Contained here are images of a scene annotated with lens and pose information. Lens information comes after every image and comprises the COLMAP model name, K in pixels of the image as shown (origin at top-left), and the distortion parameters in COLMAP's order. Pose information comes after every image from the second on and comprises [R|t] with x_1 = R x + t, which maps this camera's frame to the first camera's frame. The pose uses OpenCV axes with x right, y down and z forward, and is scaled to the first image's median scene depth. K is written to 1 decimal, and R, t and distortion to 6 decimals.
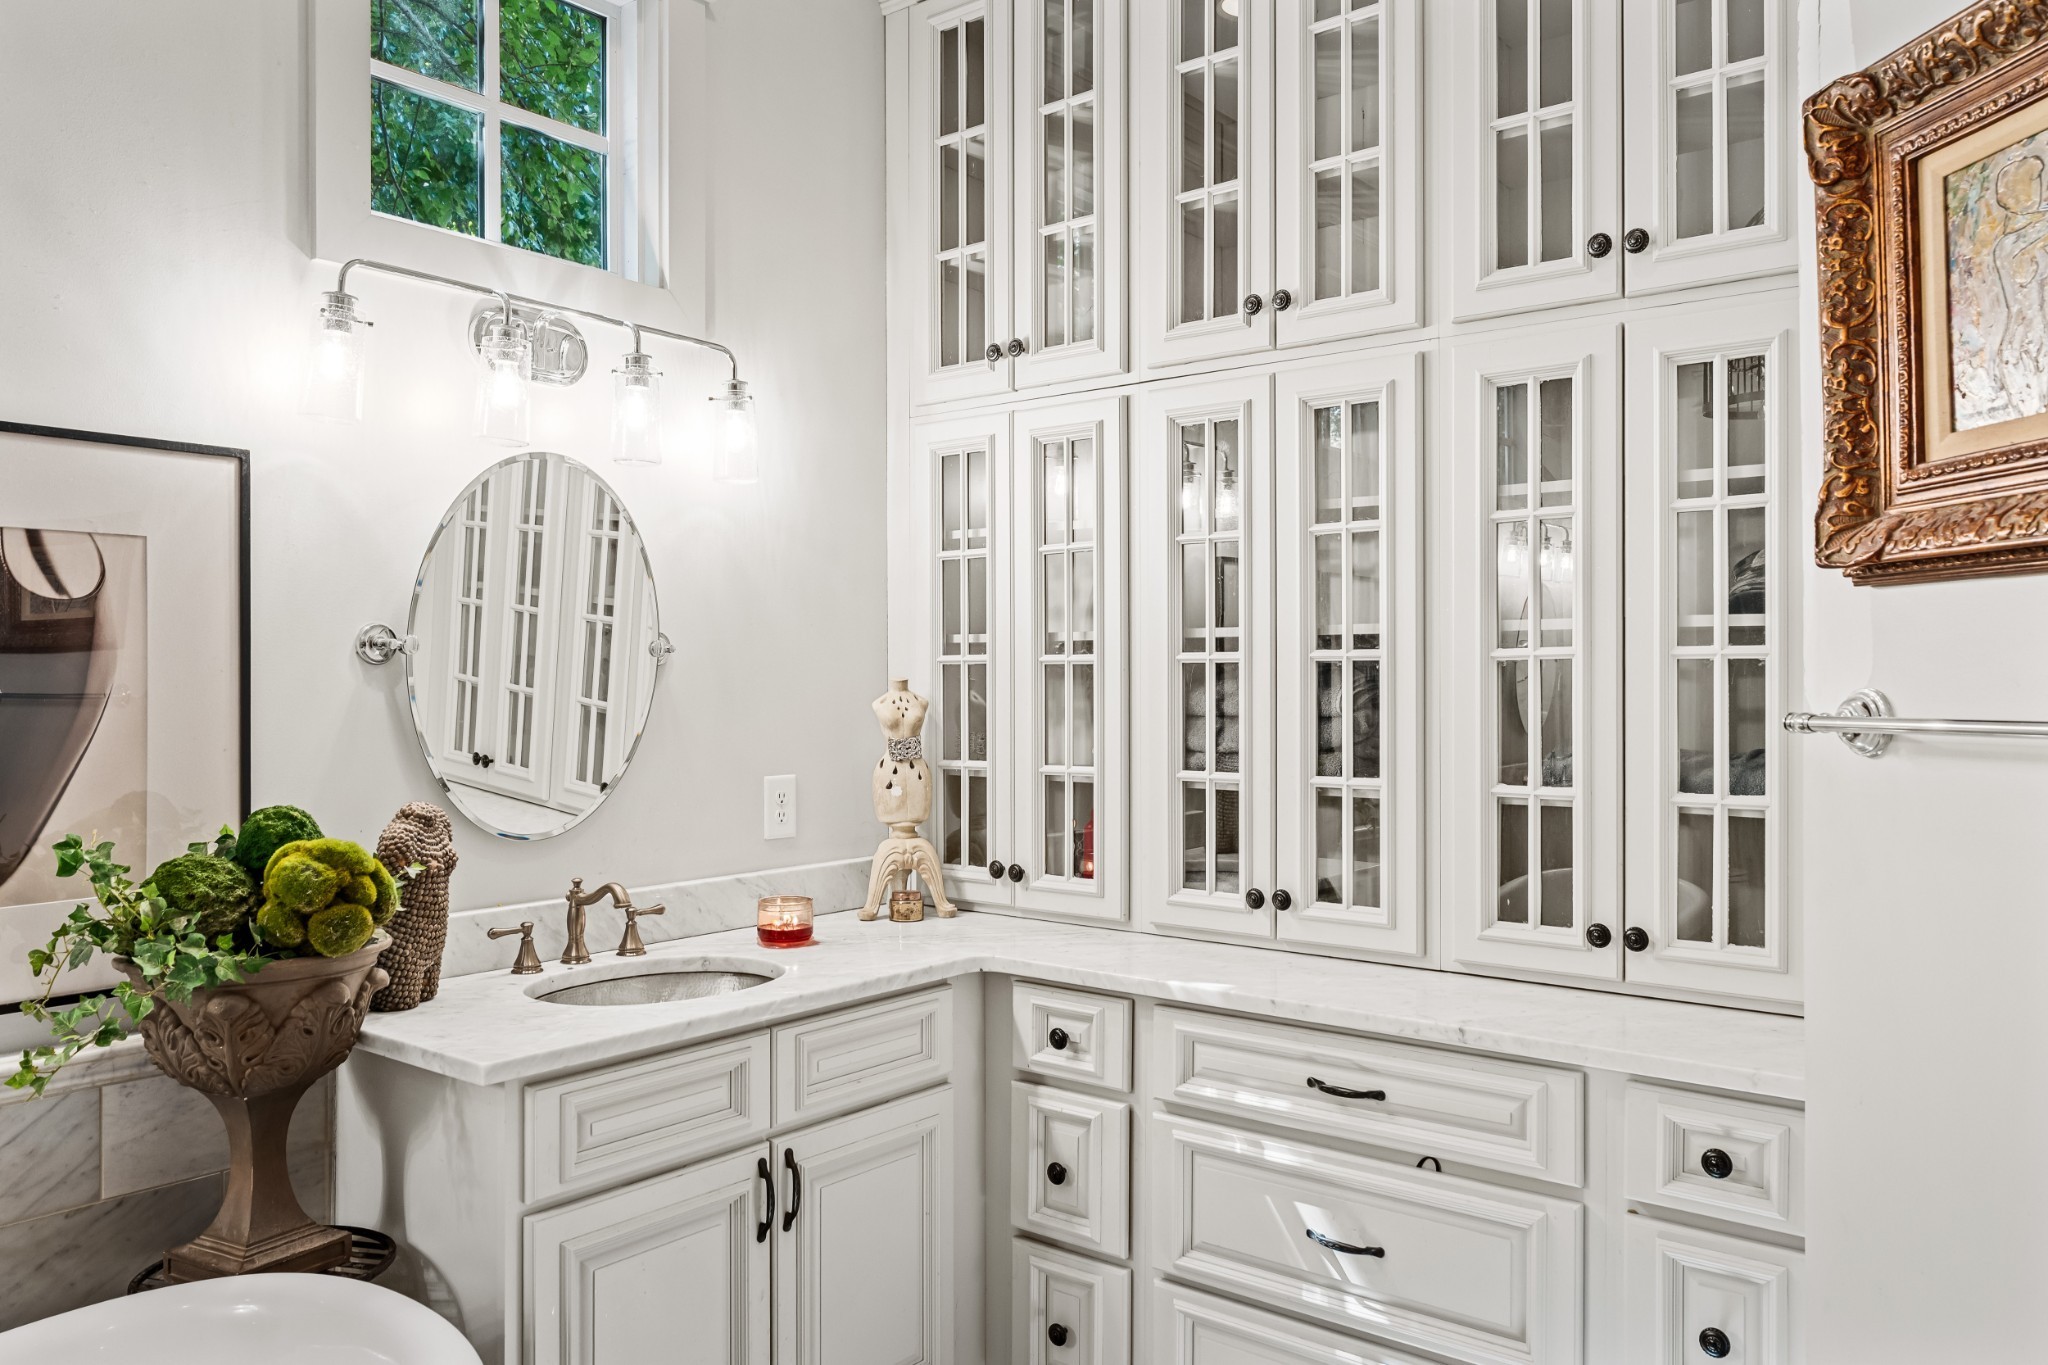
lens RADIAL K [[1486.9, 0, 1024.0], [0, 1486.9, 682.5], [0, 0, 1]] dist [-0.004796, 0.006835]
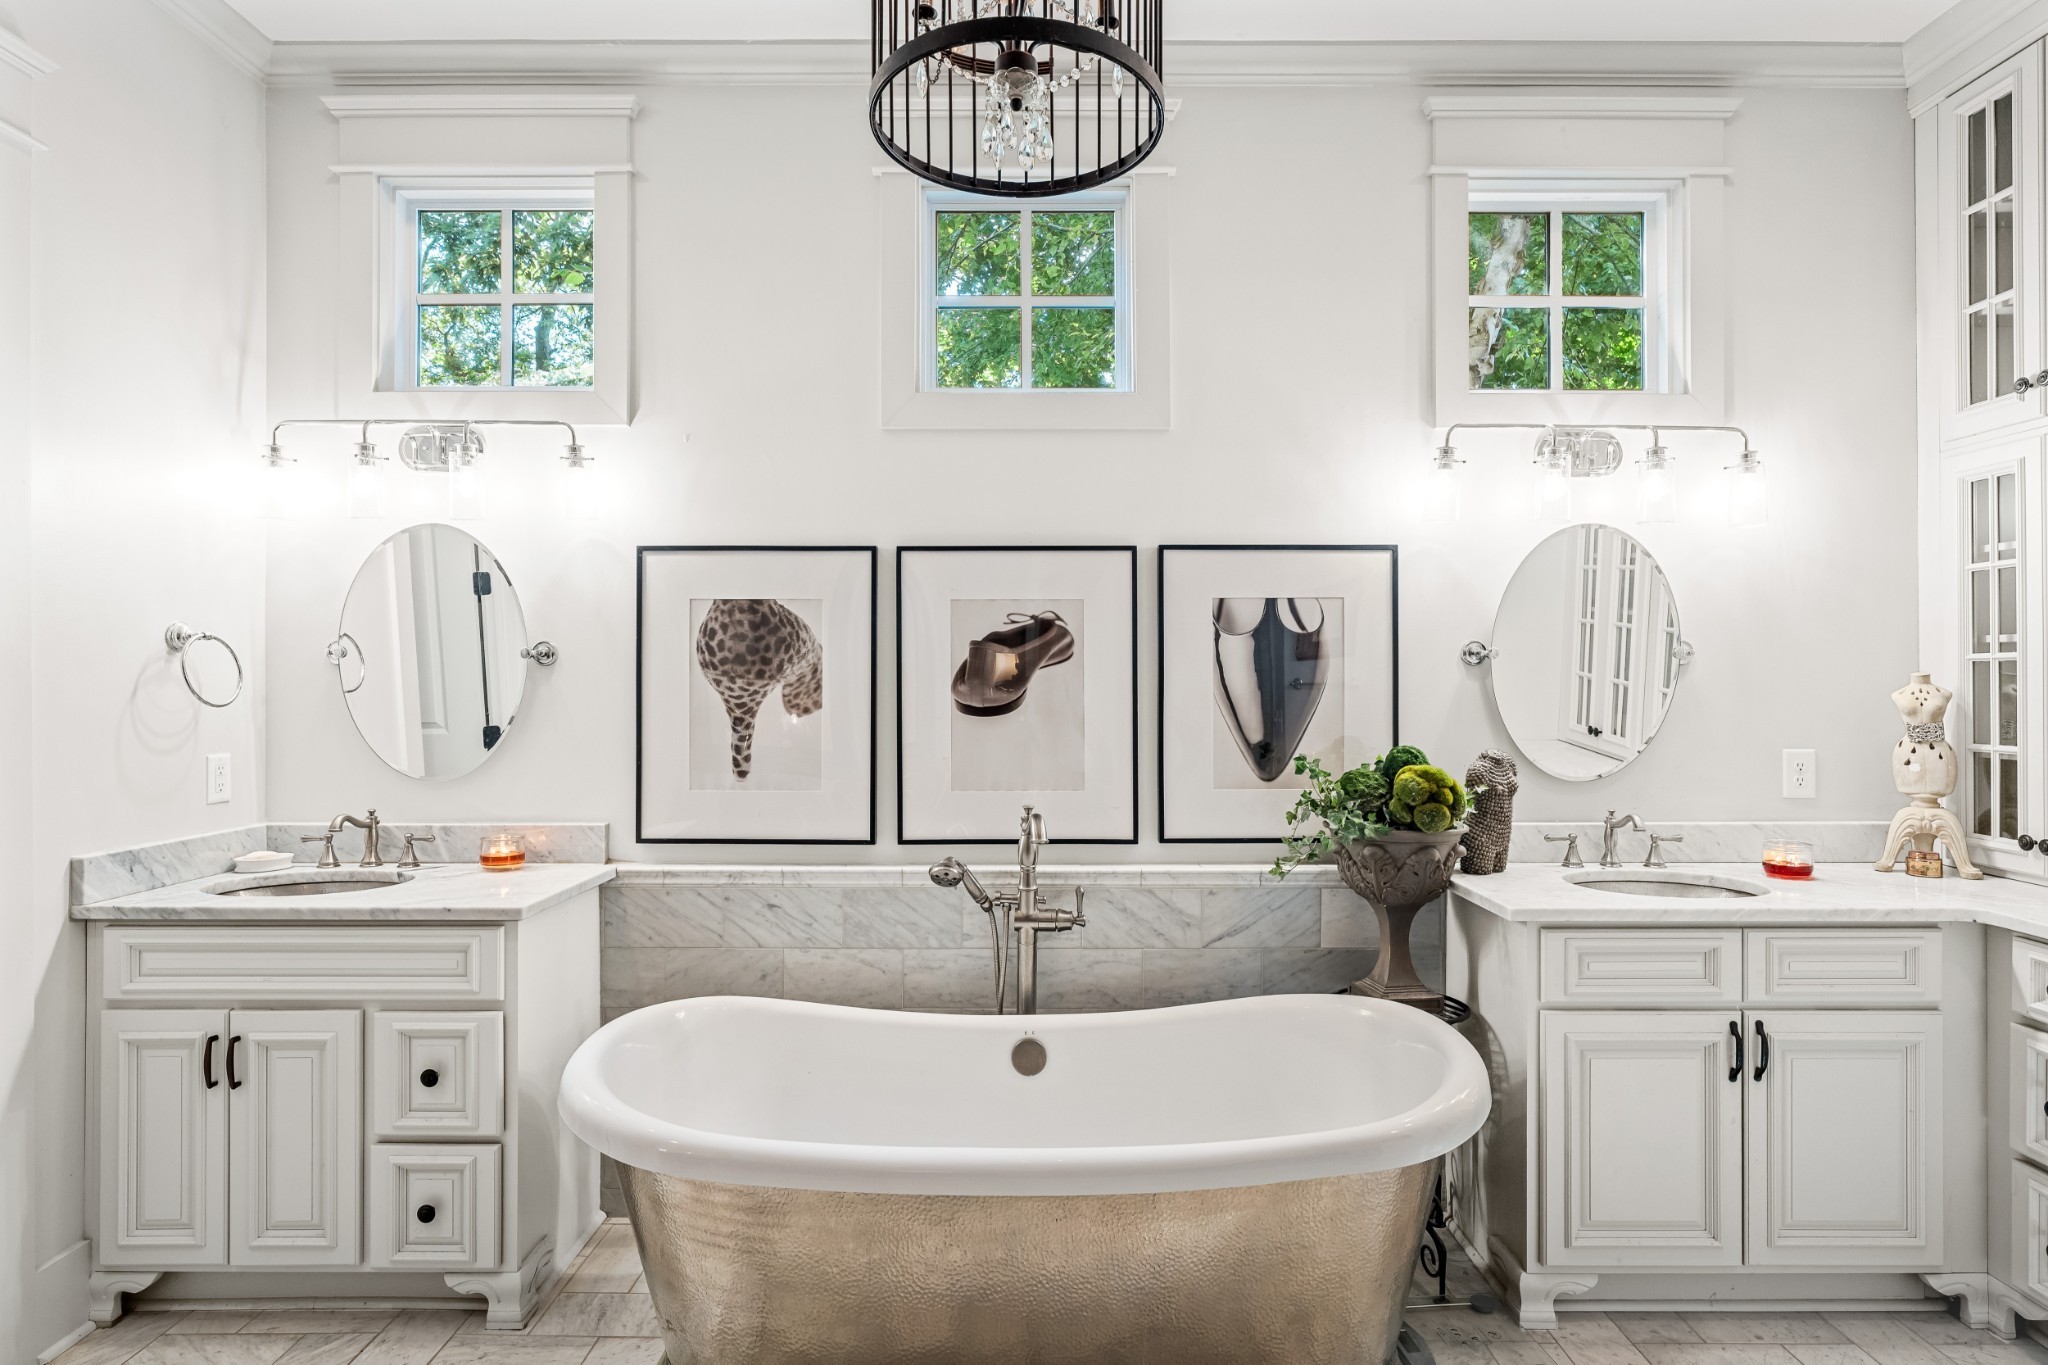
lens RADIAL K [[1020.9, 0, 1024.0], [0, 1020.9, 682.5], [0, 0, 1]] dist [0.000508, 0.000007]
pose [[0.621884, 0.004916, -0.783094, 0.143246], [-0.001307, 0.999985, 0.005239, 0.001484], [0.783108, -0.002235, 0.621881, -0.096523]]
